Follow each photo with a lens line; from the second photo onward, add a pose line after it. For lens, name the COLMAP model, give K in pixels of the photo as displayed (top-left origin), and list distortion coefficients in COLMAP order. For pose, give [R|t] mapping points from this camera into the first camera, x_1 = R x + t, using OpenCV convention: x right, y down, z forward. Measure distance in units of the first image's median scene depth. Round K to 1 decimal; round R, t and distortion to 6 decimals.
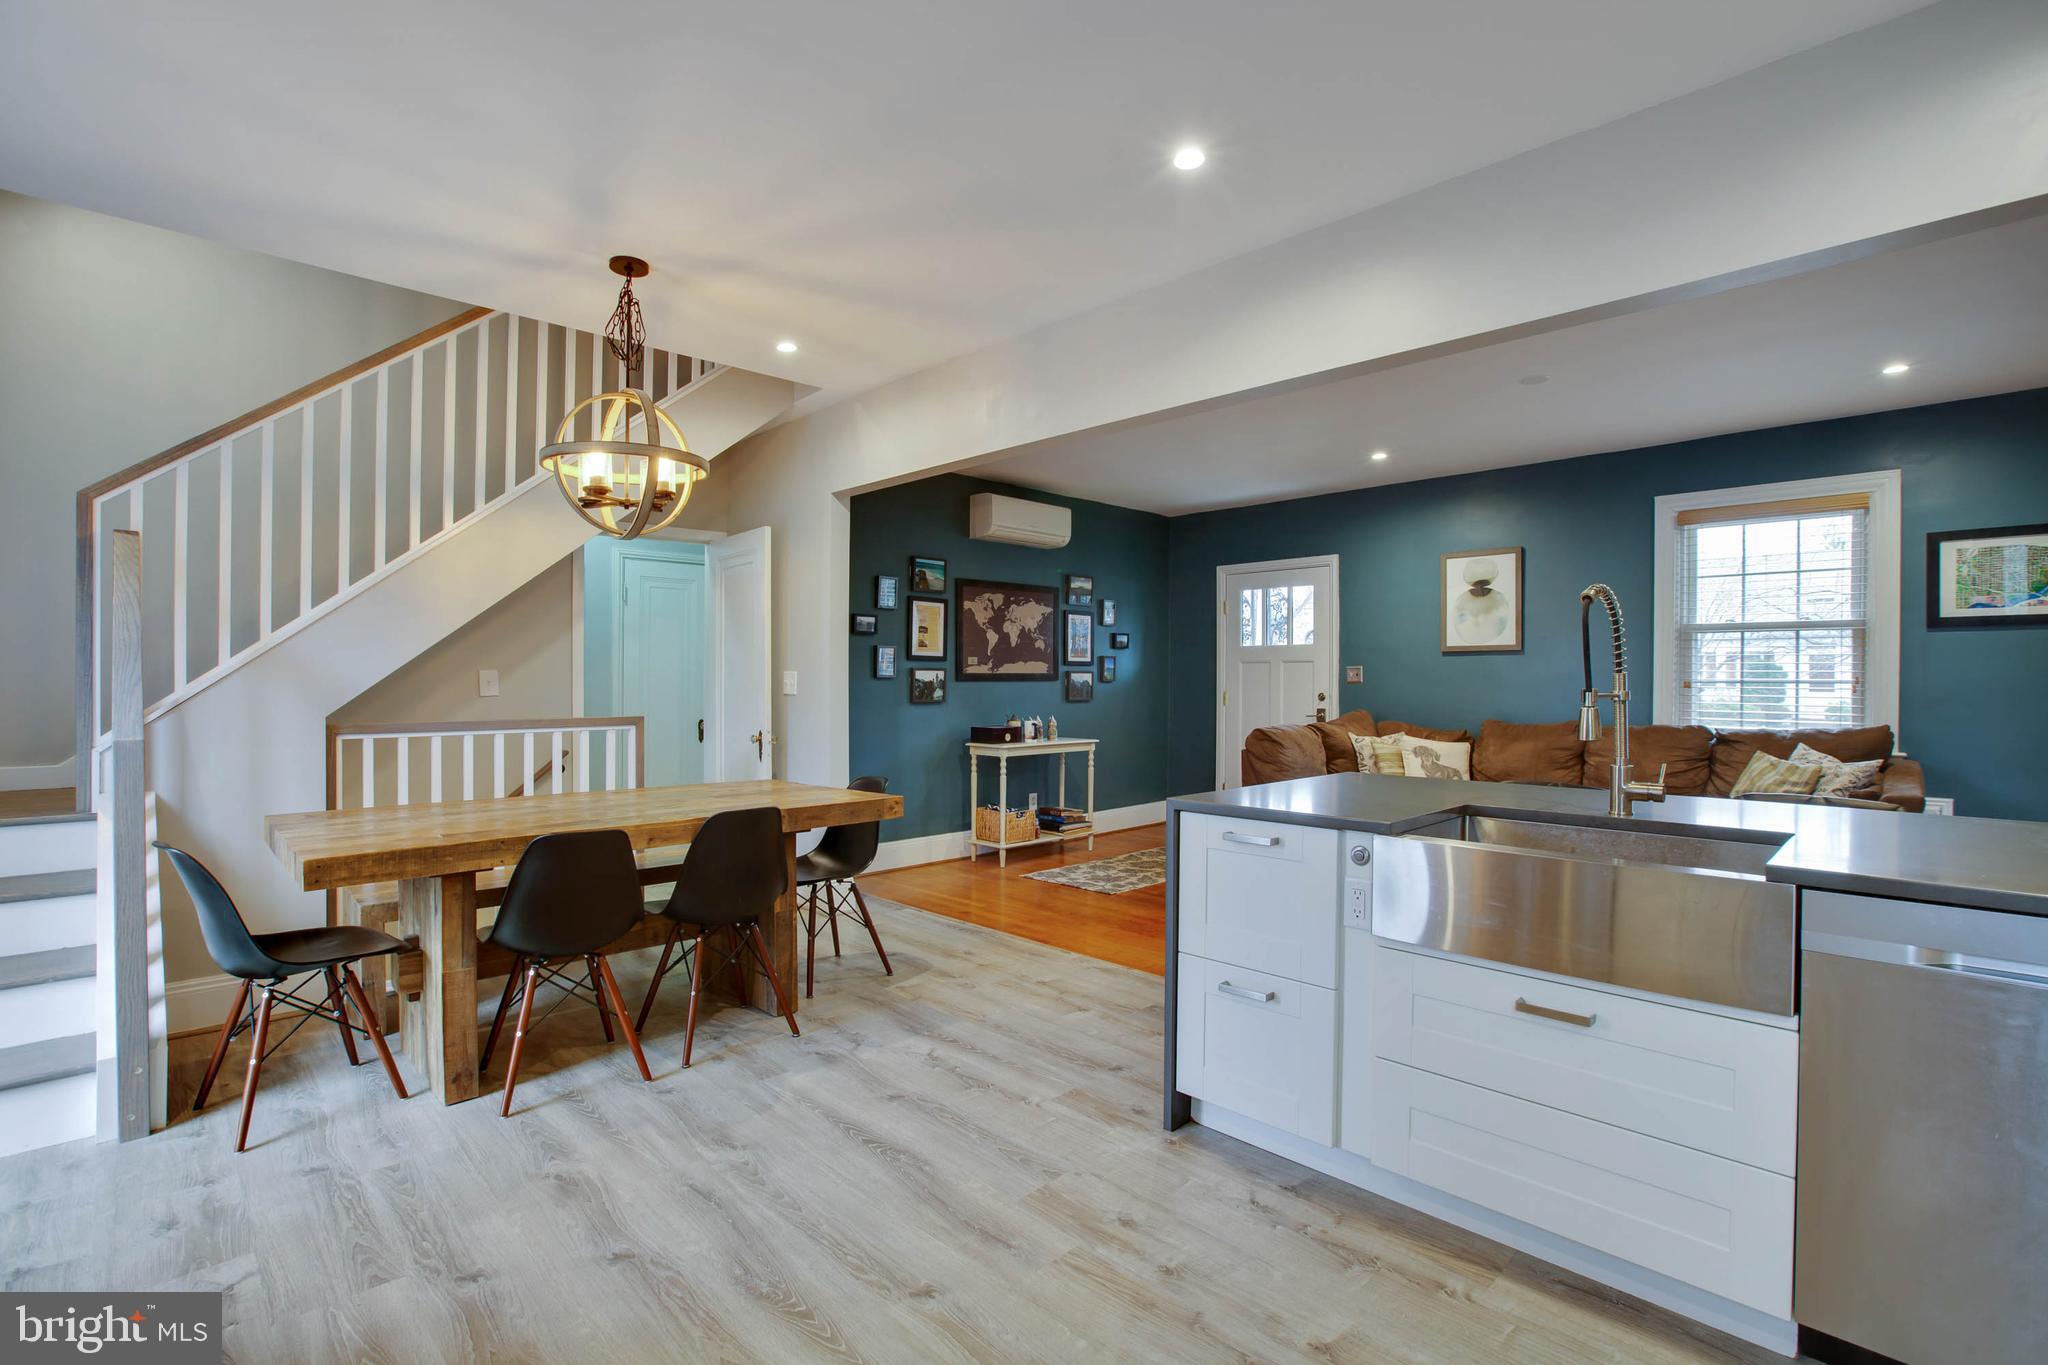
lens RADIAL K [[946.0, 0, 1024.0], [0, 946.0, 682.5], [0, 0, 1]] dist [-0.025745, 0.000553]
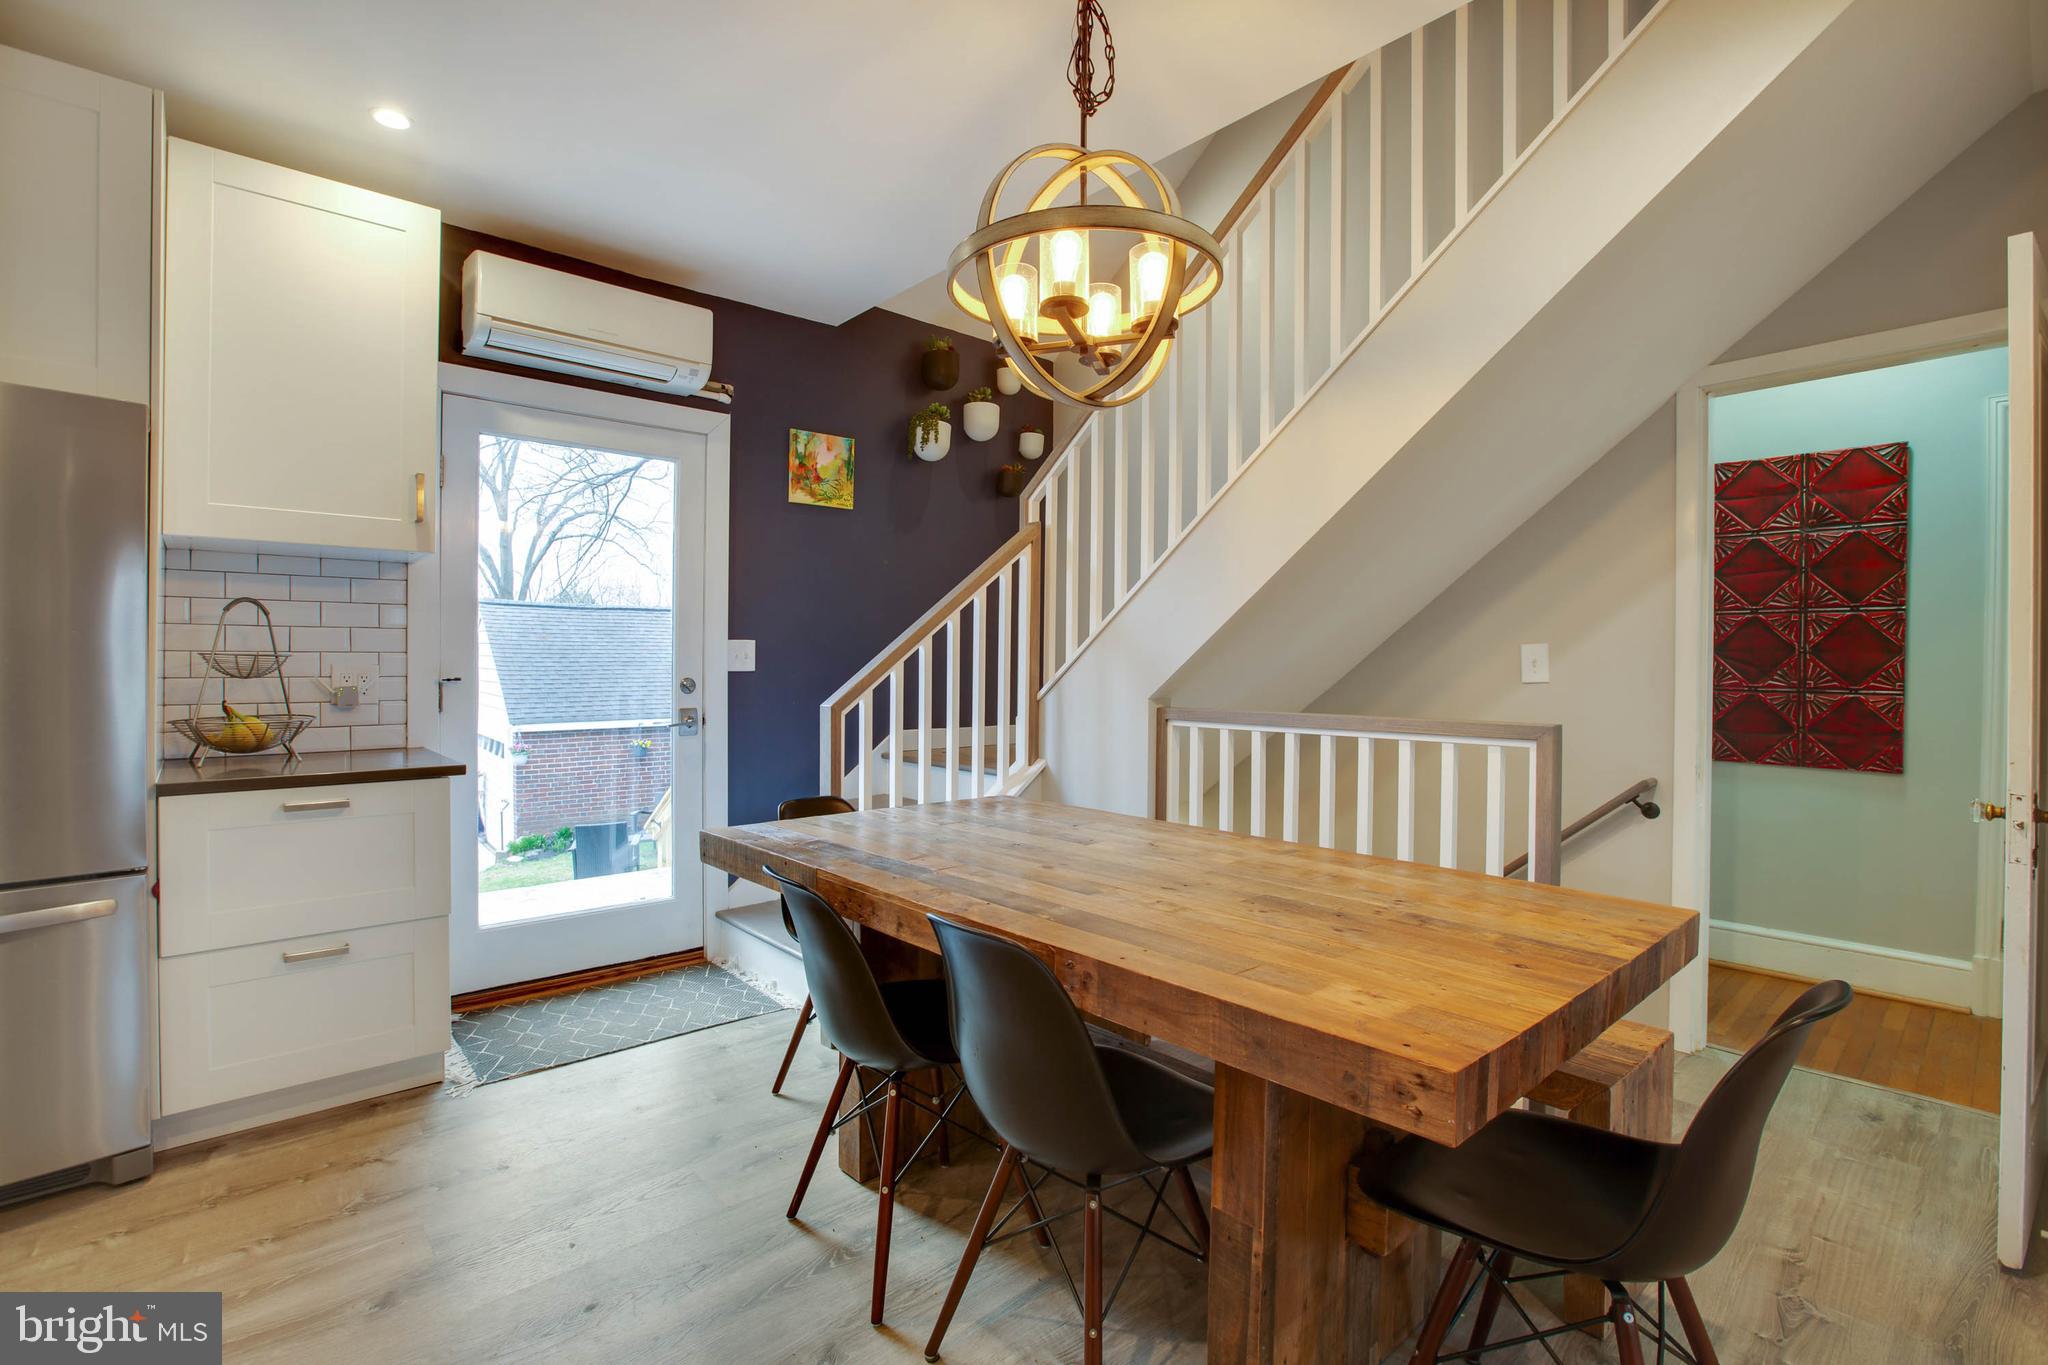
lens RADIAL K [[947.4, 0, 1019.3], [0, 947.4, 669.2], [0, 0, 1]] dist [-0.046457, 0.000154]
pose [[-0.050715, 0.003618, -0.998707, 0.085352], [-0.008421, 0.999956, 0.004051, 0.004586], [0.998678, 0.008616, -0.050682, 0.569752]]
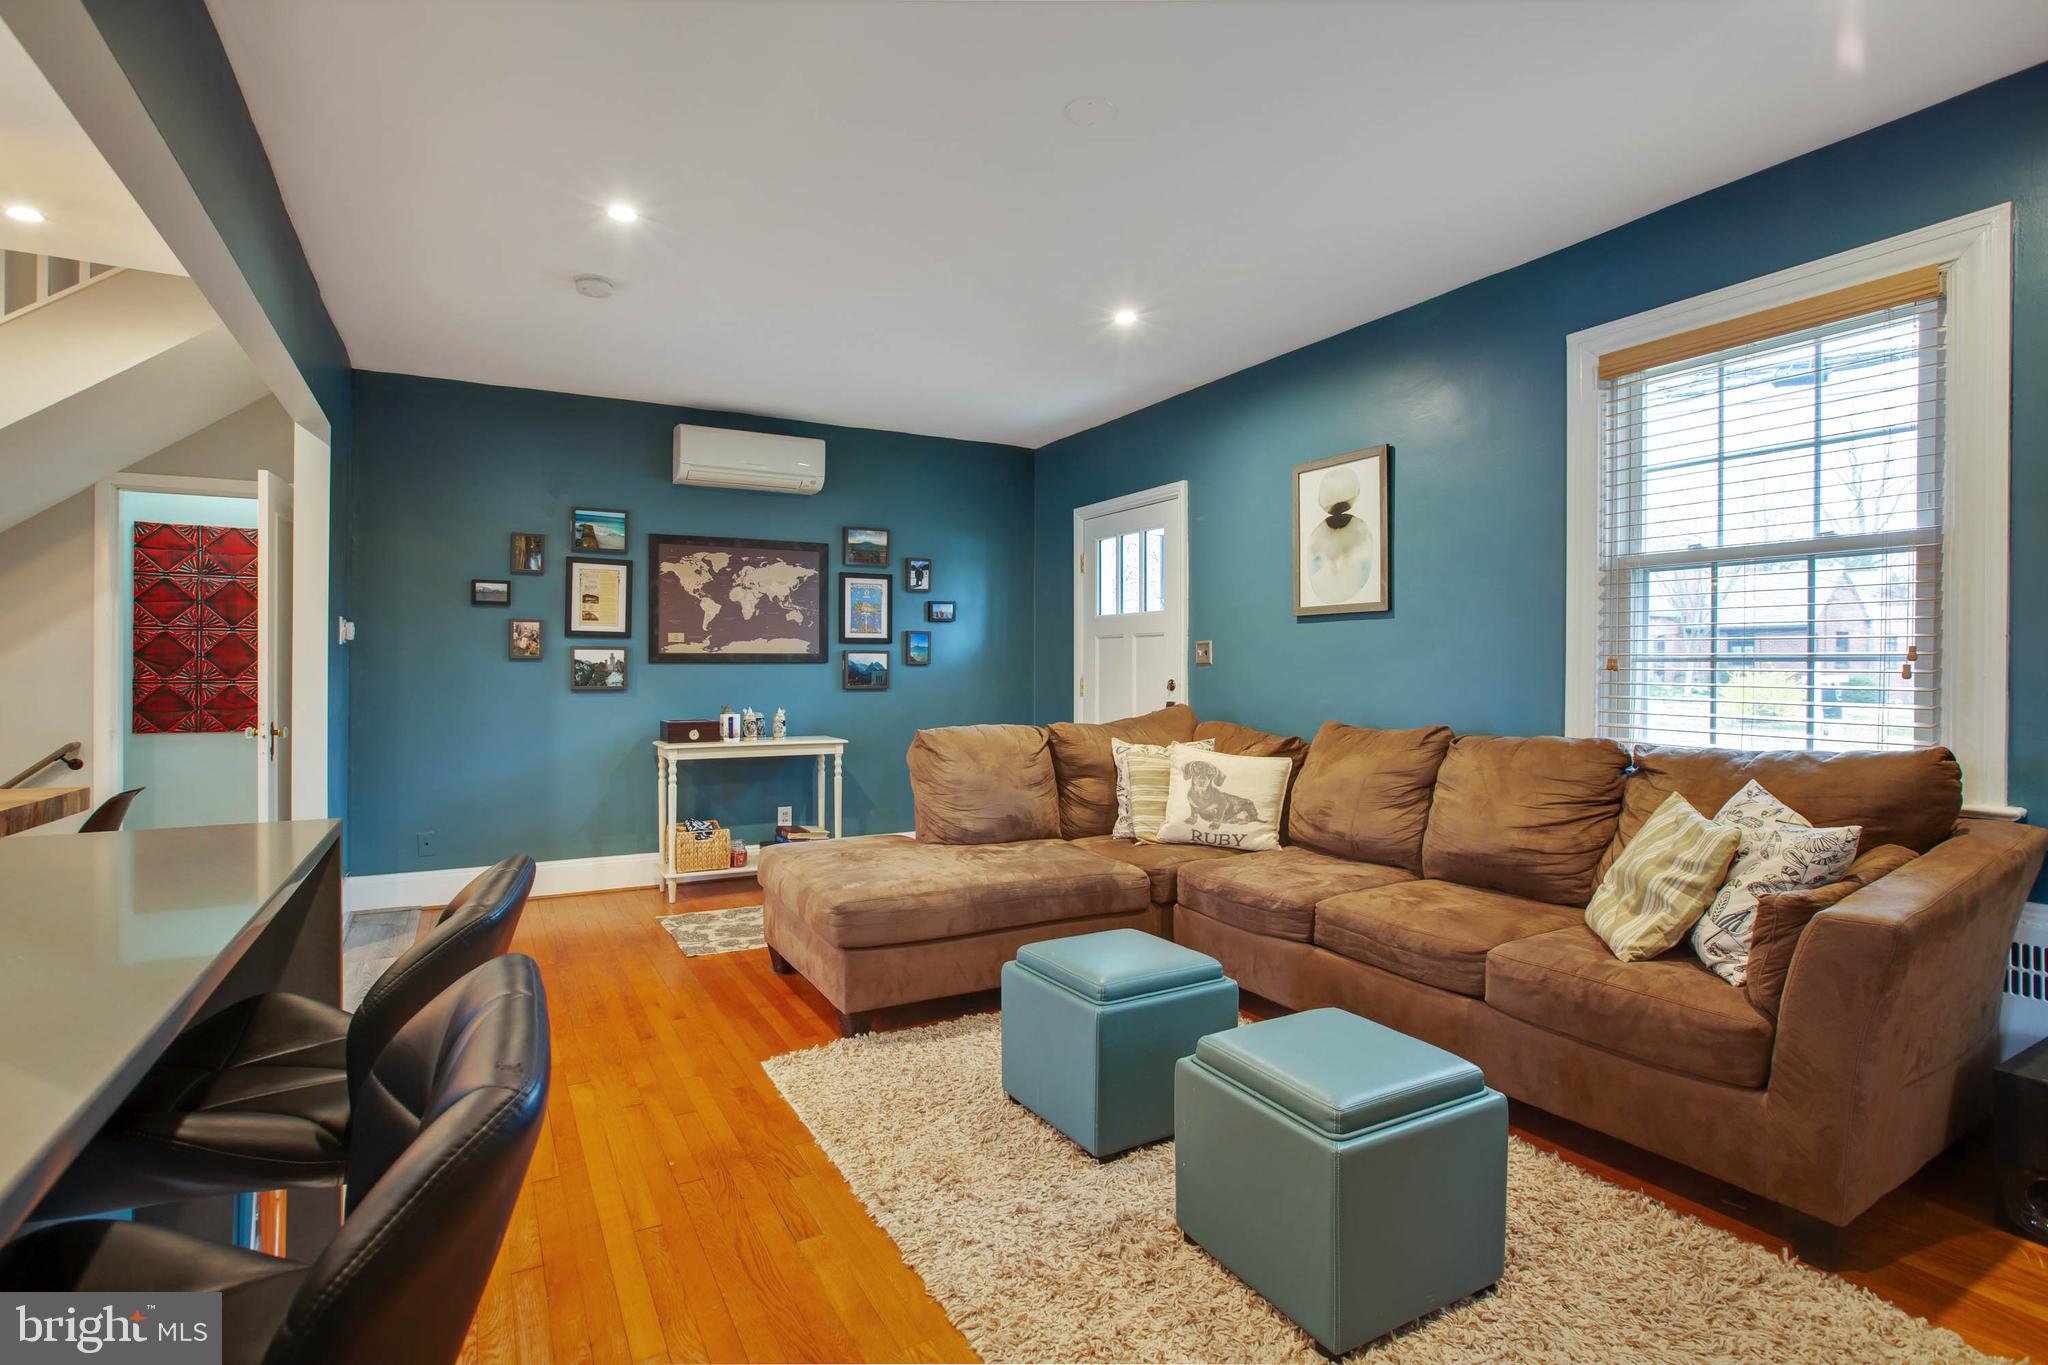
lens RADIAL K [[983.8, 0, 1011.8], [0, 983.8, 668.3], [0, 0, 1]] dist [-0.014170, 0.000623]
pose [[0.960658, -0.001061, -0.277732, 0.521806], [0.000438, 0.999997, -0.002302, 0.005686], [0.277733, 0.002090, 0.960656, 0.337767]]
